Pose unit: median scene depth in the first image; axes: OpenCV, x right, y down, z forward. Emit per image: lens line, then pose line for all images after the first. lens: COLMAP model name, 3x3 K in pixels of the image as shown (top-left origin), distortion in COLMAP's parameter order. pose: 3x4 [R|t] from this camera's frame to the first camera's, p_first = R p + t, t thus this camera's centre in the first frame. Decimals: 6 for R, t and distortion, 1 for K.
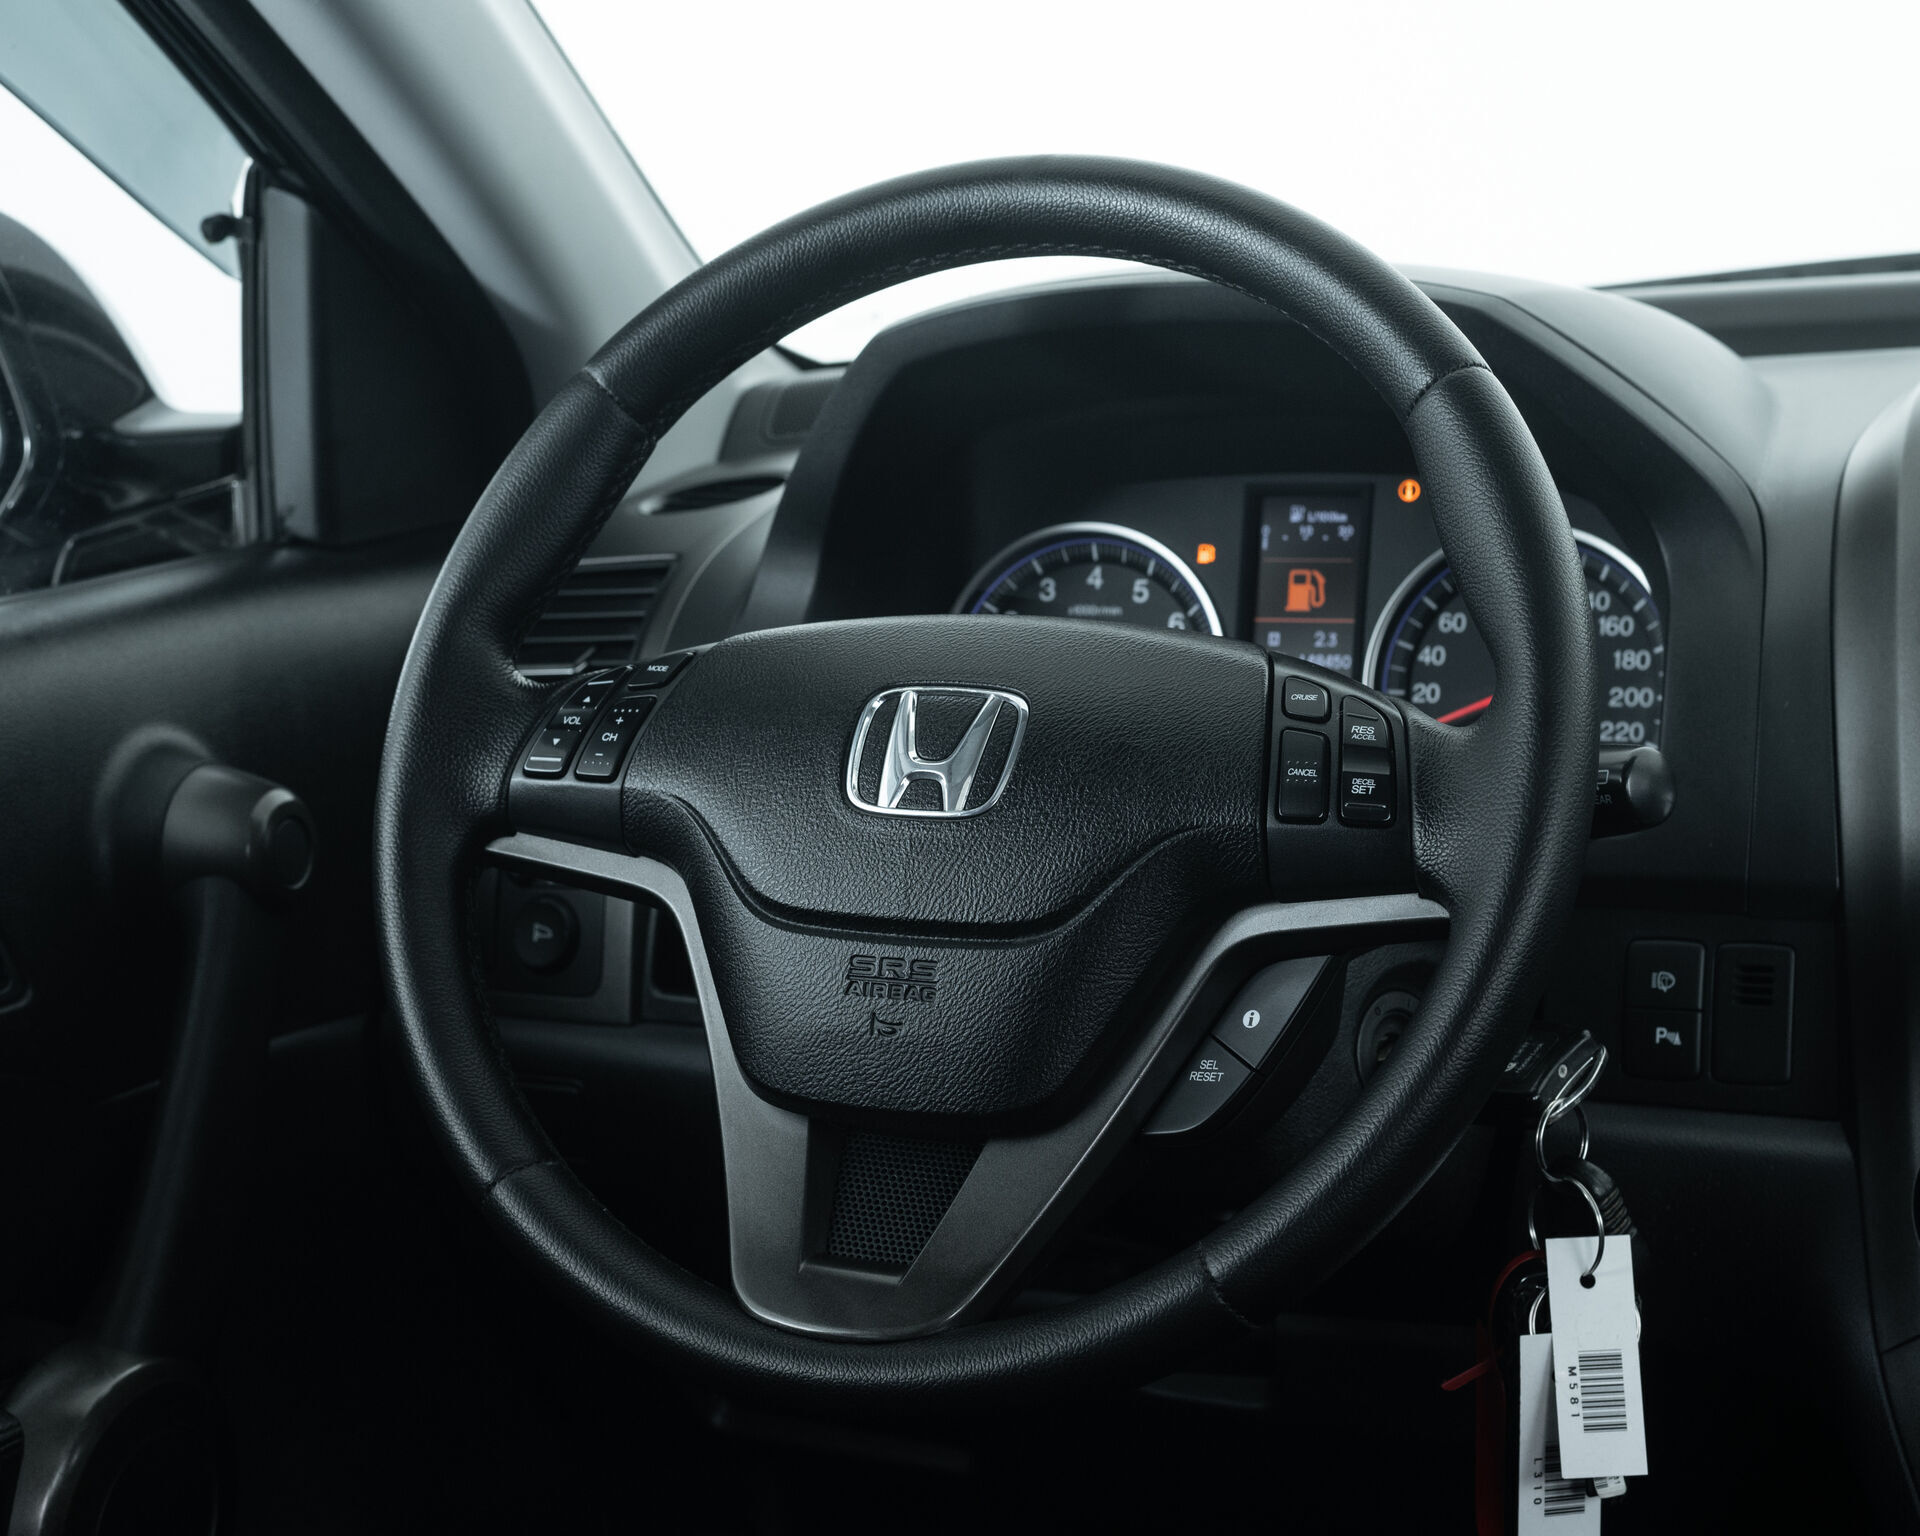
lens RADIAL K [[3614.6, 0, 928.0], [0, 3614.6, 765.9], [0, 0, 1]] dist [-0.146525, 0.349802]
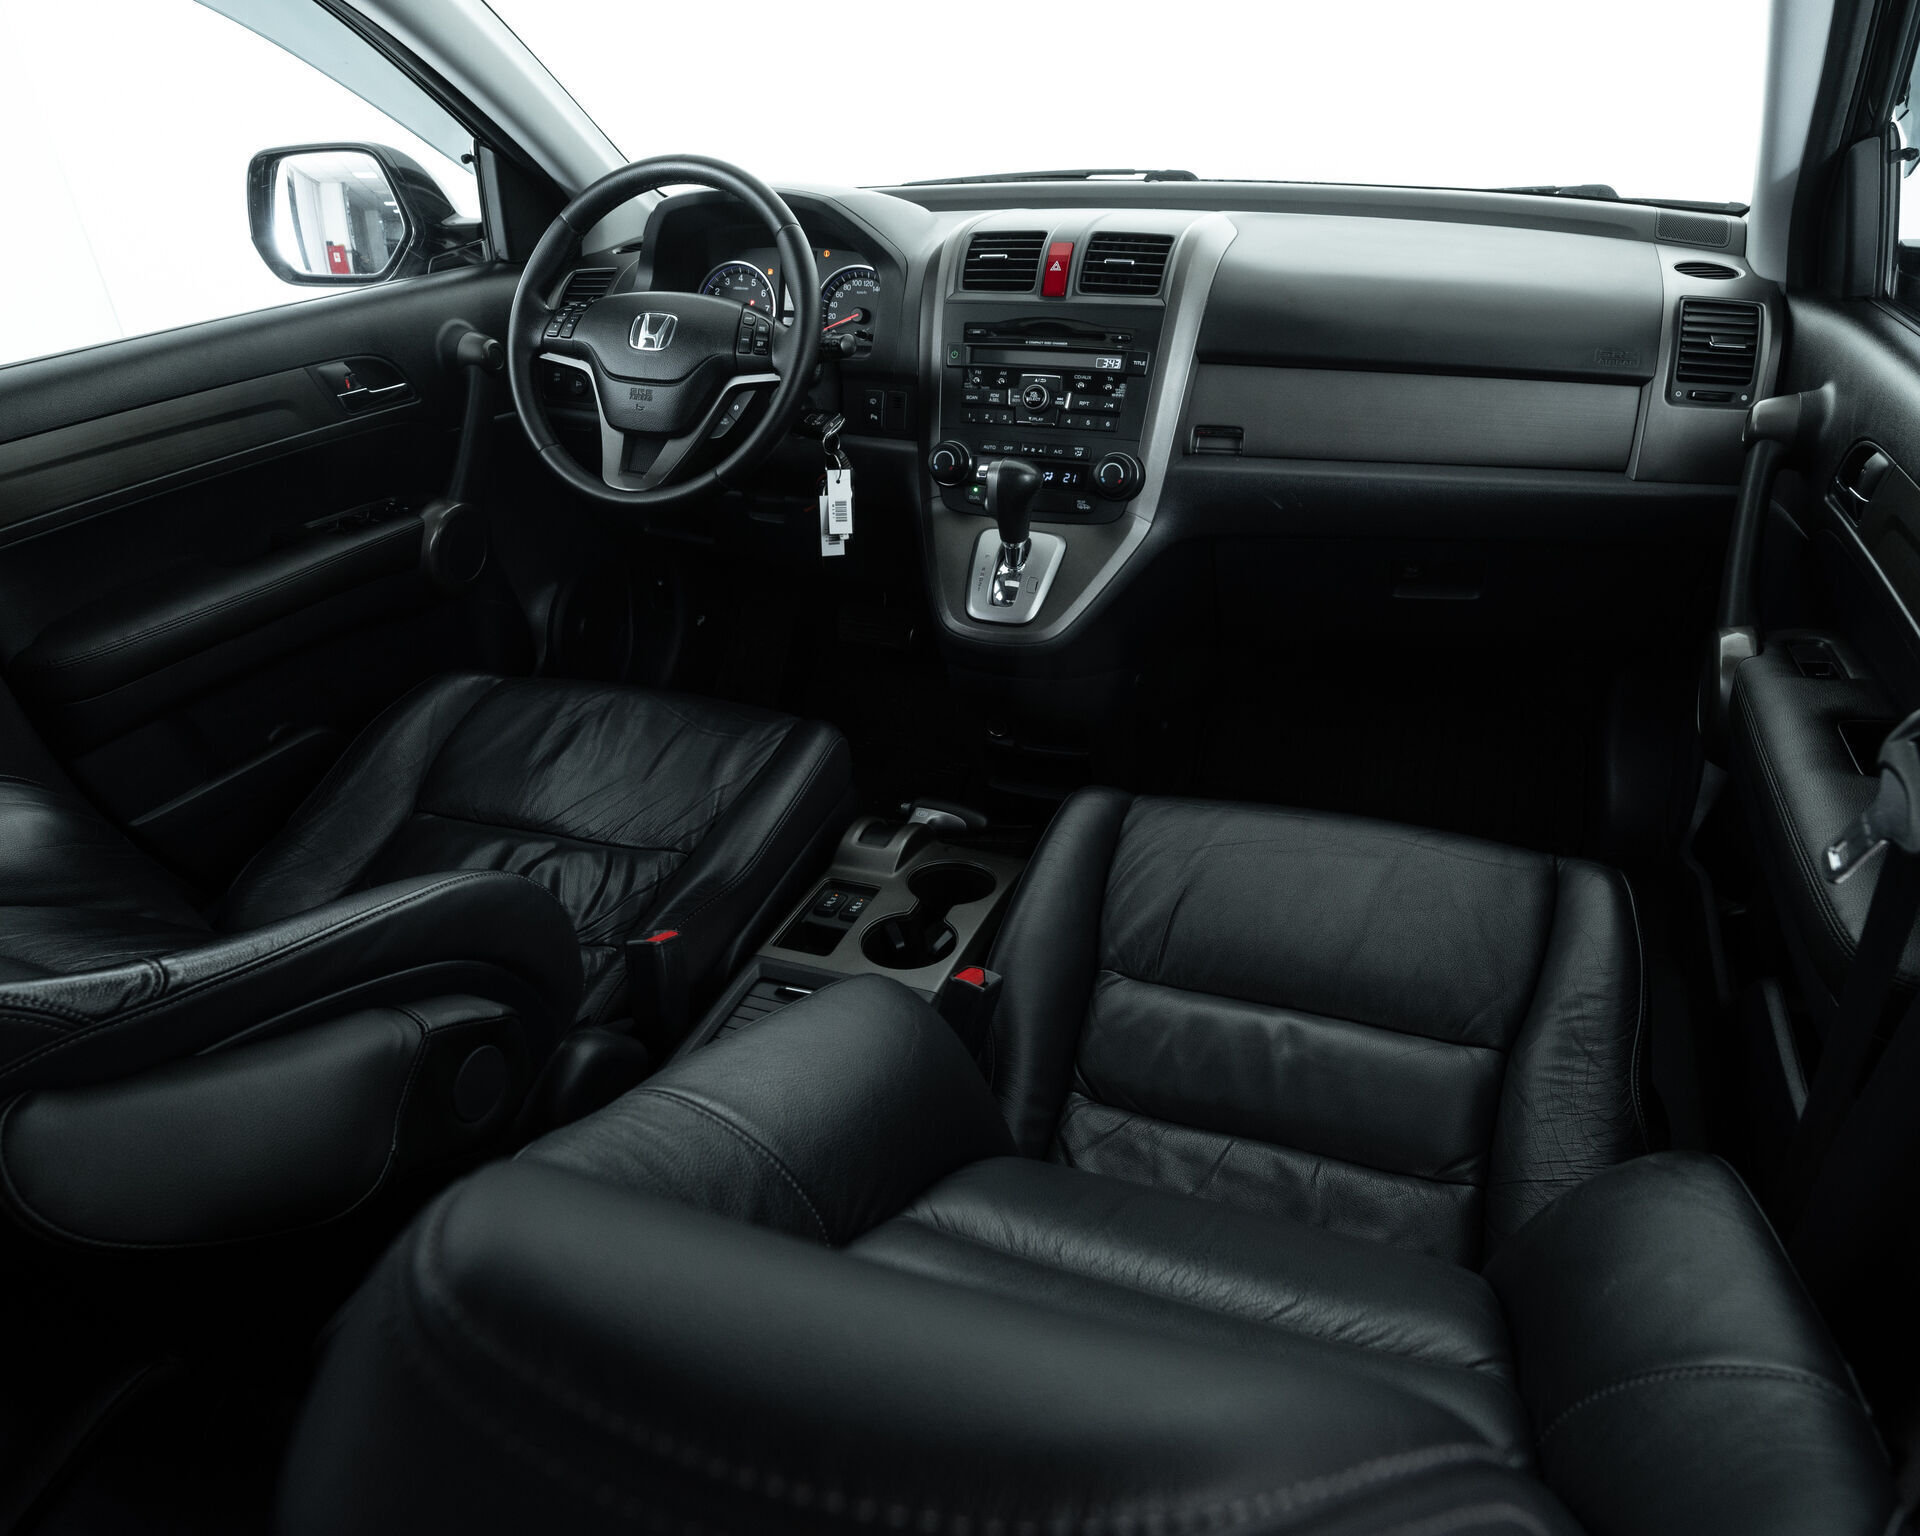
lens RADIAL K [[1328.1, 0, 961.7], [0, 1328.1, 763.1], [0, 0, 1]] dist [-0.026205, -0.003213]
pose [[0.997863, 0.001104, 0.065329, 0.216016], [-0.021135, 0.951557, 0.306746, -0.005255], [-0.061825, -0.307471, 0.949547, -0.409214]]
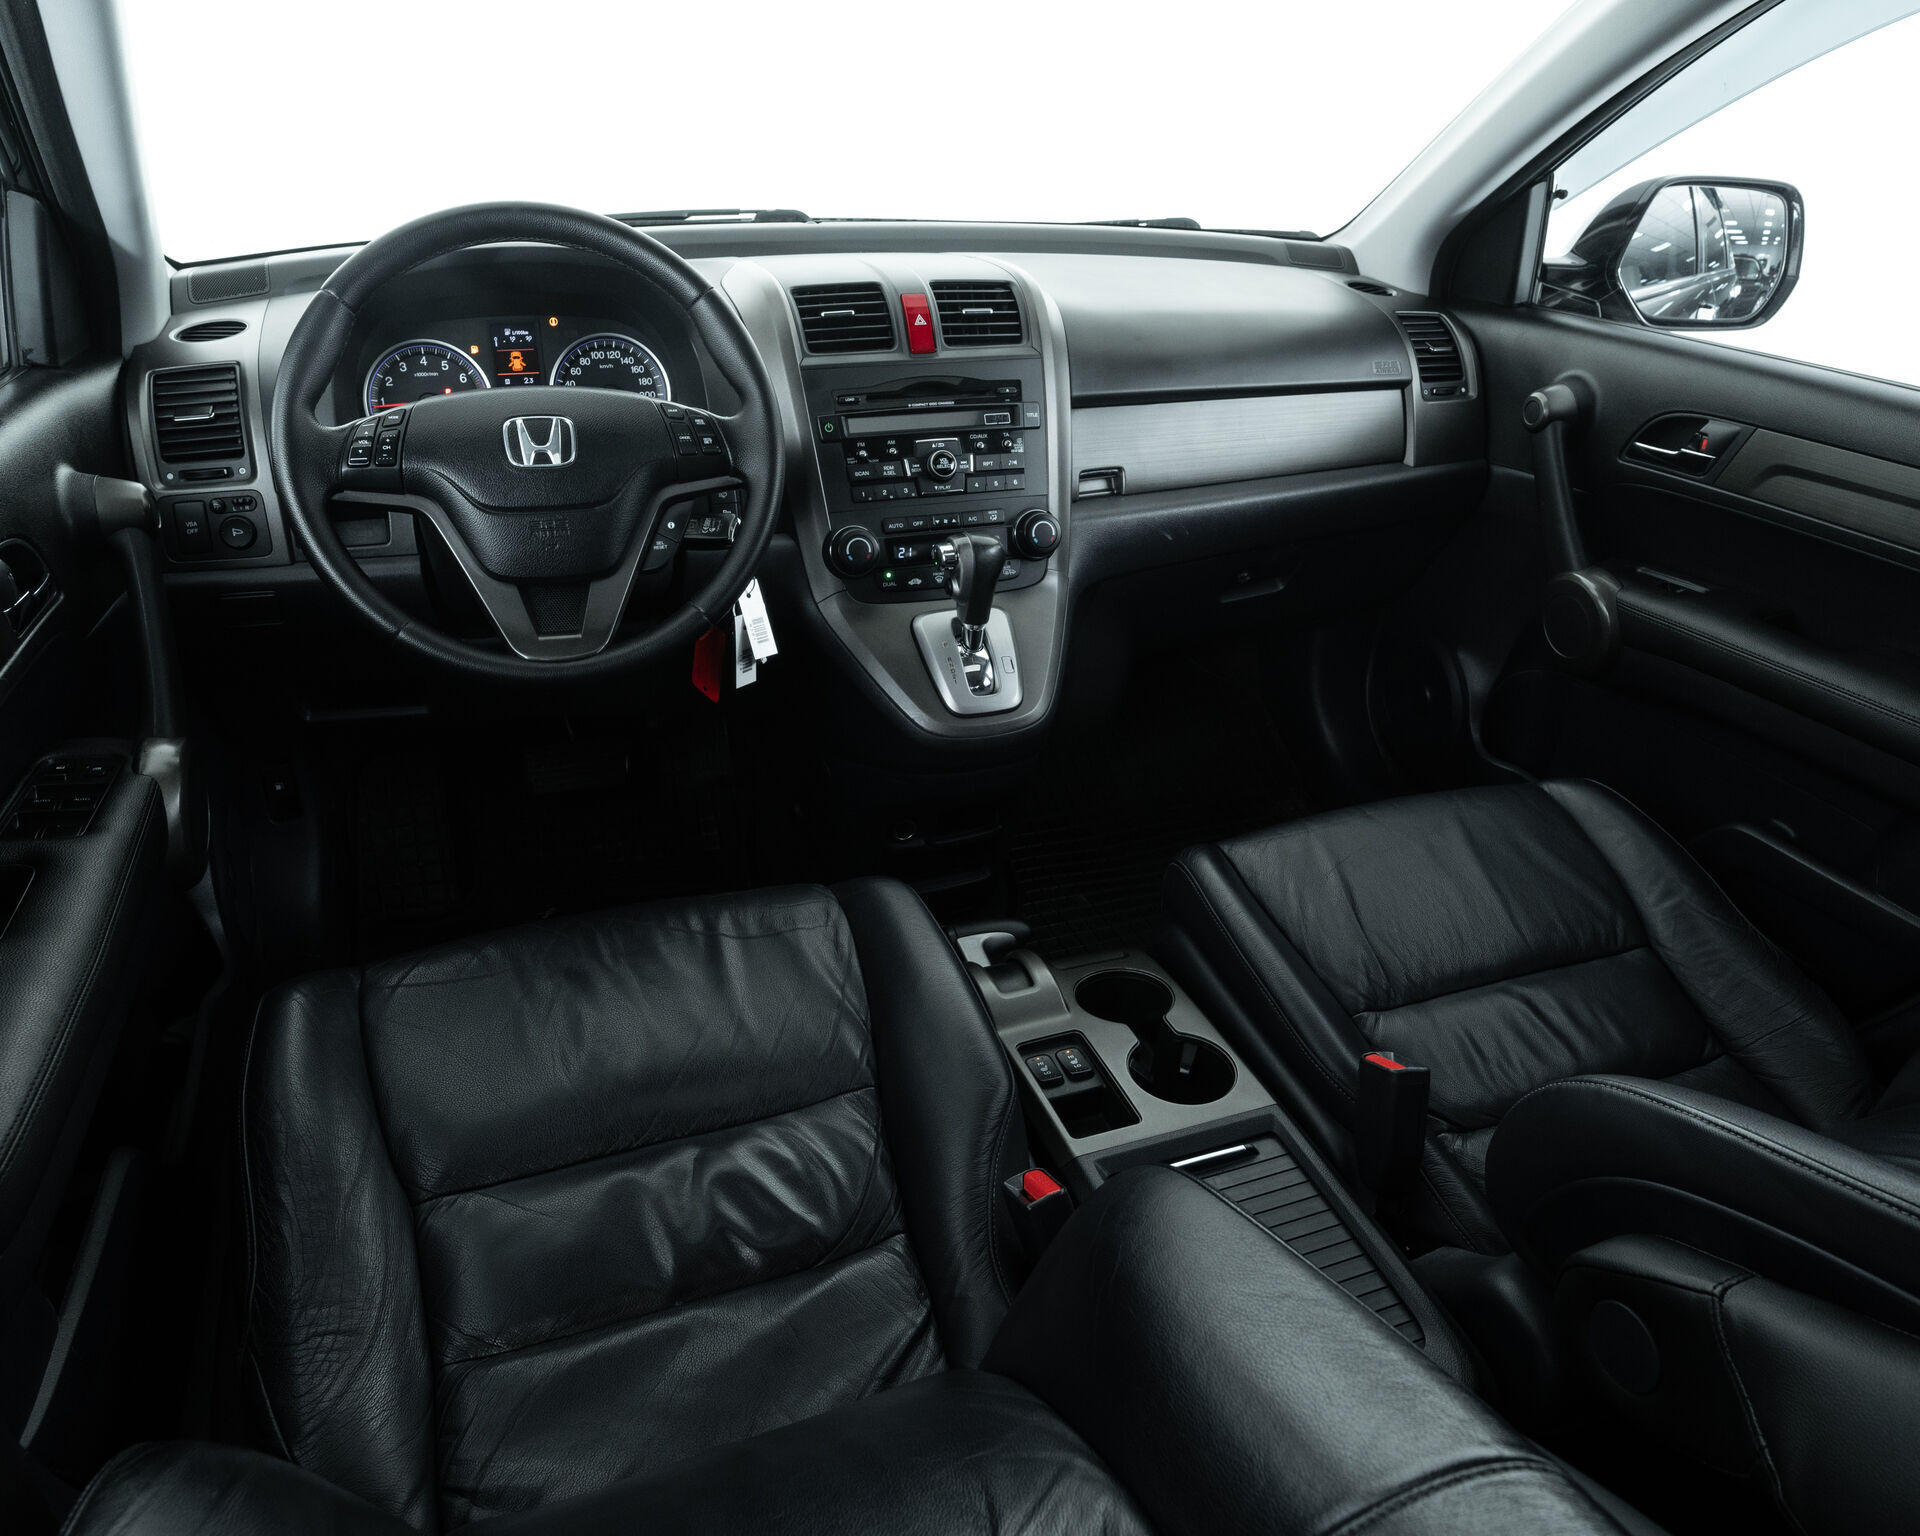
lens RADIAL K [[1328.1, 0, 961.7], [0, 1328.1, 763.1], [0, 0, 1]] dist [-0.026205, -0.003213]
pose [[0.714100, -0.253132, 0.652676, -0.452208], [0.058274, 0.950595, 0.304917, -0.055238], [-0.697614, -0.179707, 0.693570, 0.053707]]
